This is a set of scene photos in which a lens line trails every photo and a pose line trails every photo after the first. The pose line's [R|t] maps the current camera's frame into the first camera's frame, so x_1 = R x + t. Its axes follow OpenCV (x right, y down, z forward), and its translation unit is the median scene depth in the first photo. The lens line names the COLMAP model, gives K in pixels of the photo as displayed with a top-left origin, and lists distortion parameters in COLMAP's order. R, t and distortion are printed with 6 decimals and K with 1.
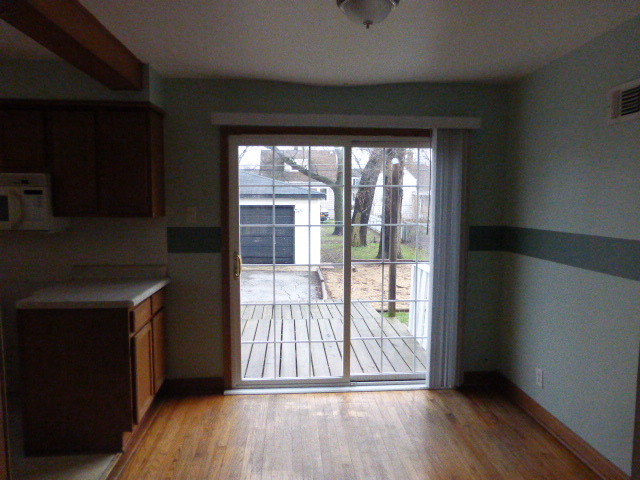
lens RADIAL K [[476.4, 0, 320.0], [0, 476.4, 240.0], [0, 0, 1]] dist [-0.008731, -0.000893]
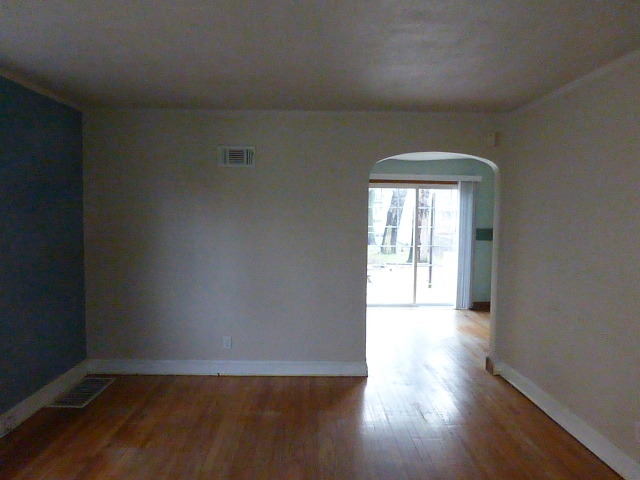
lens RADIAL K [[476.4, 0, 320.0], [0, 476.4, 240.0], [0, 0, 1]] dist [-0.008731, -0.000893]
pose [[0.999536, 0.013833, -0.027120, -0.297473], [-0.014802, 0.999247, -0.035865, 0.103046], [0.026604, 0.036250, 0.998989, -1.043798]]
